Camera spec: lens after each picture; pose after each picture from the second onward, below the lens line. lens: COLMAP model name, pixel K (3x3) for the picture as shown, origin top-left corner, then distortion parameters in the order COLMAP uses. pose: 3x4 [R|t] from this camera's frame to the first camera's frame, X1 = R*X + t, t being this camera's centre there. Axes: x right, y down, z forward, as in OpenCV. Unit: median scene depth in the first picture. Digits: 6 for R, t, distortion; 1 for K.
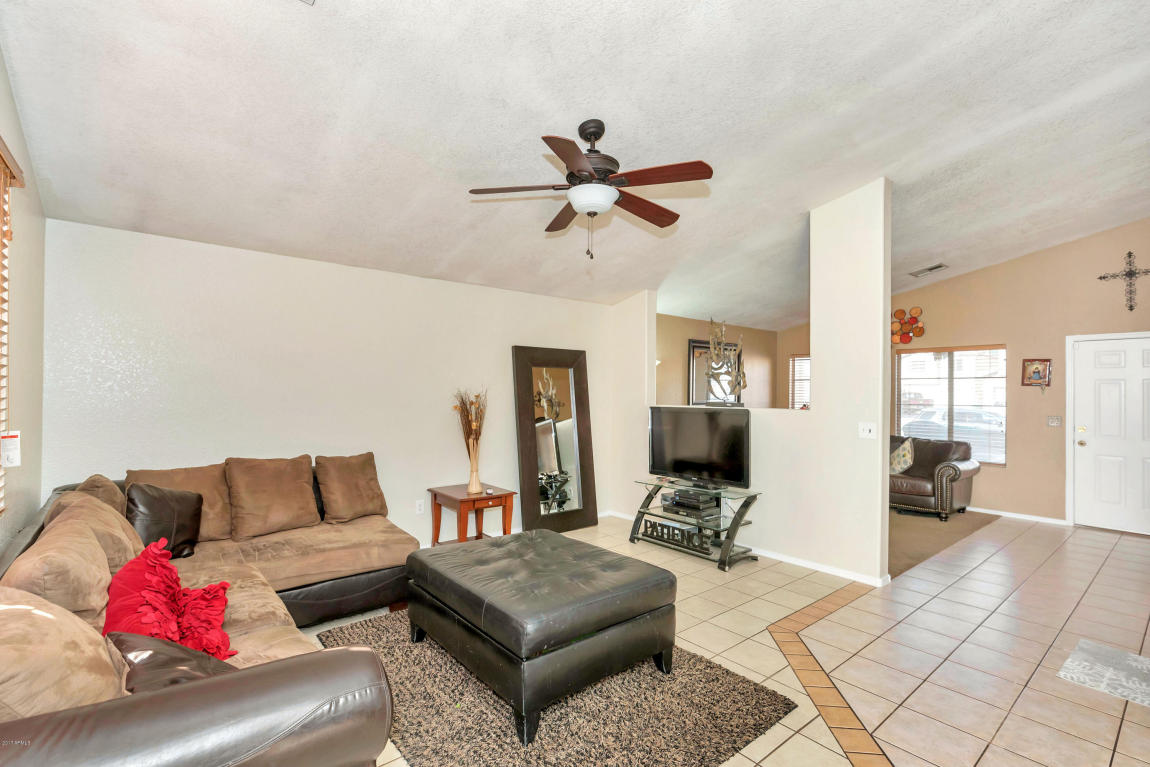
lens RADIAL K [[523.9, 0, 579.9], [0, 523.9, 393.4], [0, 0, 1]] dist [-0.000439, -0.000322]
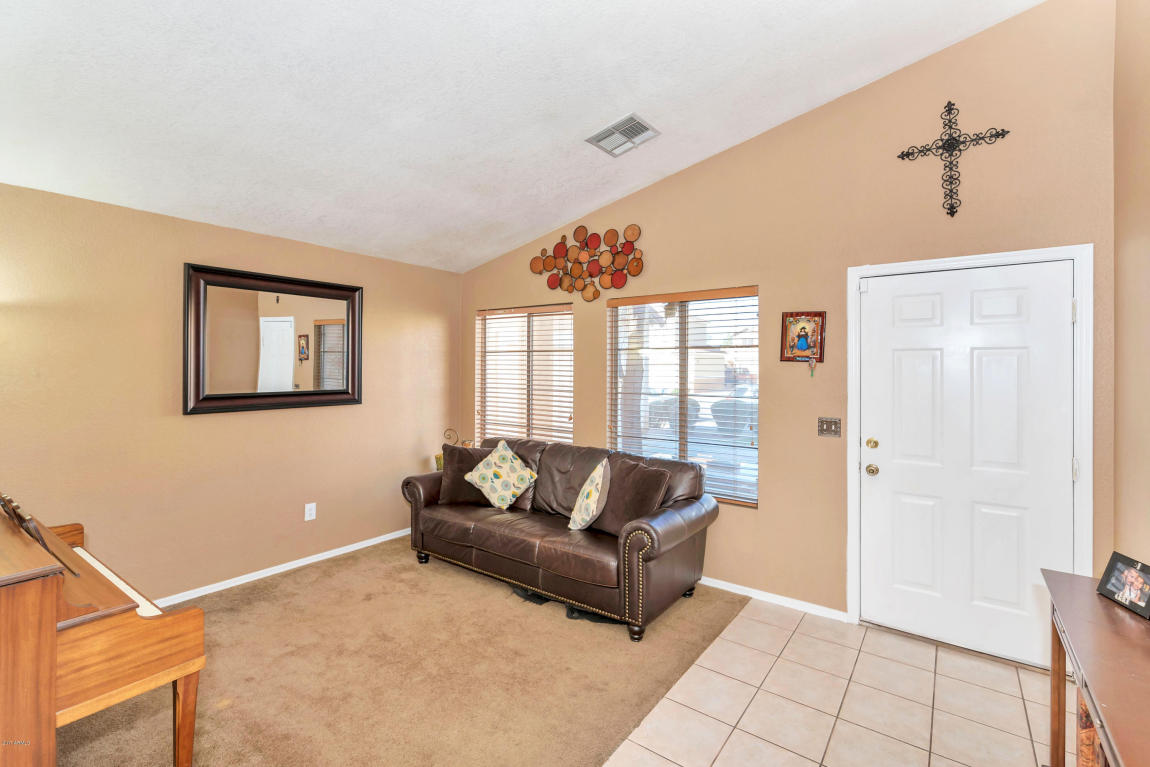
lens RADIAL K [[523.9, 0, 571.0], [0, 523.9, 371.8], [0, 0, 1]] dist [-0.000439, -0.000322]
pose [[0.969660, -0.002890, 0.244441, 0.504626], [0.001963, 0.999990, 0.004033, -0.006052], [-0.244450, -0.003430, 0.969656, 0.529934]]
